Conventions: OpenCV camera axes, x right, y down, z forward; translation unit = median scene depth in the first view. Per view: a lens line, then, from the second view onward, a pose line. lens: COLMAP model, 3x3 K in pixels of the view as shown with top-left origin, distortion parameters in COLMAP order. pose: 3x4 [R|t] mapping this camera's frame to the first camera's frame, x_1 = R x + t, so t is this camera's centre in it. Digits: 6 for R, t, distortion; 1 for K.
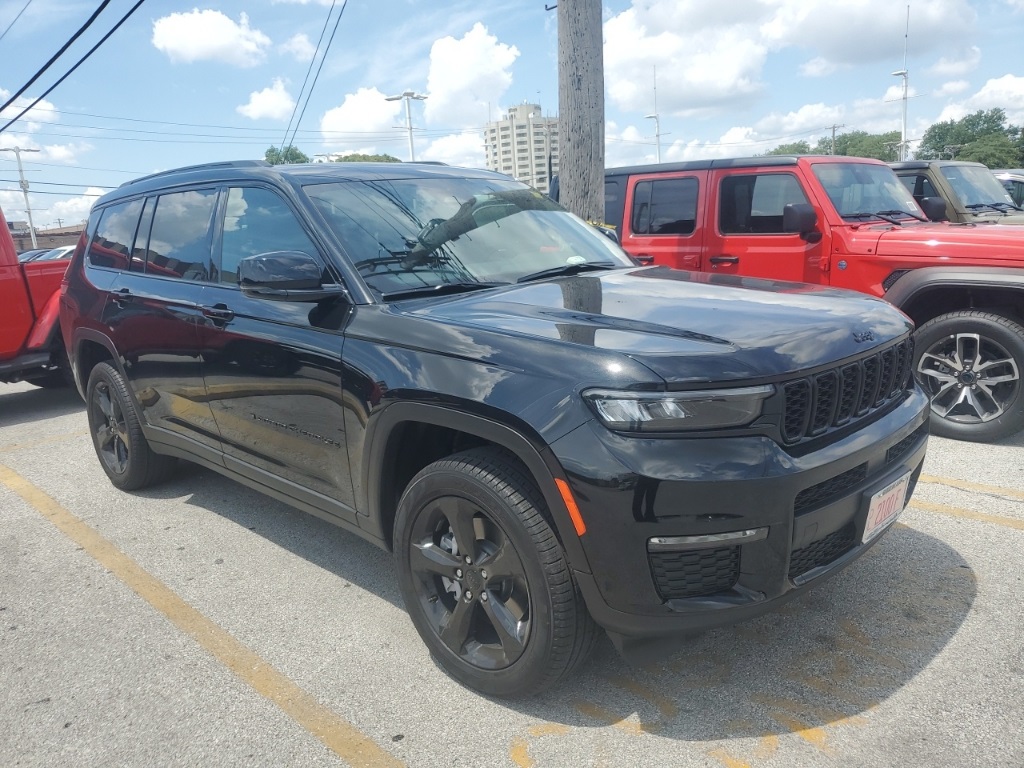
lens RADIAL K [[790.4, 0, 505.5], [0, 790.4, 394.1], [0, 0, 1]] dist [0.007646, -0.001028]
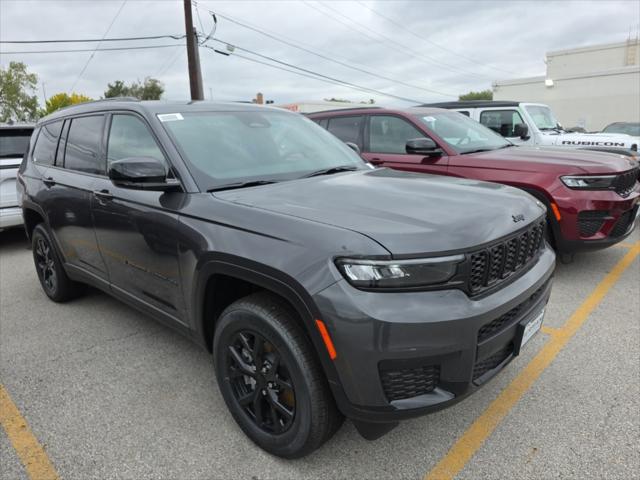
lens RADIAL K [[431.8, 0, 323.4], [0, 431.8, 234.7], [0, 0, 1]] dist [0.004566, 0.004346]
pose [[0.998486, 0.003545, 0.054889, 0.027664], [-0.003896, 0.999973, 0.006294, -0.044561], [-0.054866, -0.006499, 0.998473, 0.178151]]
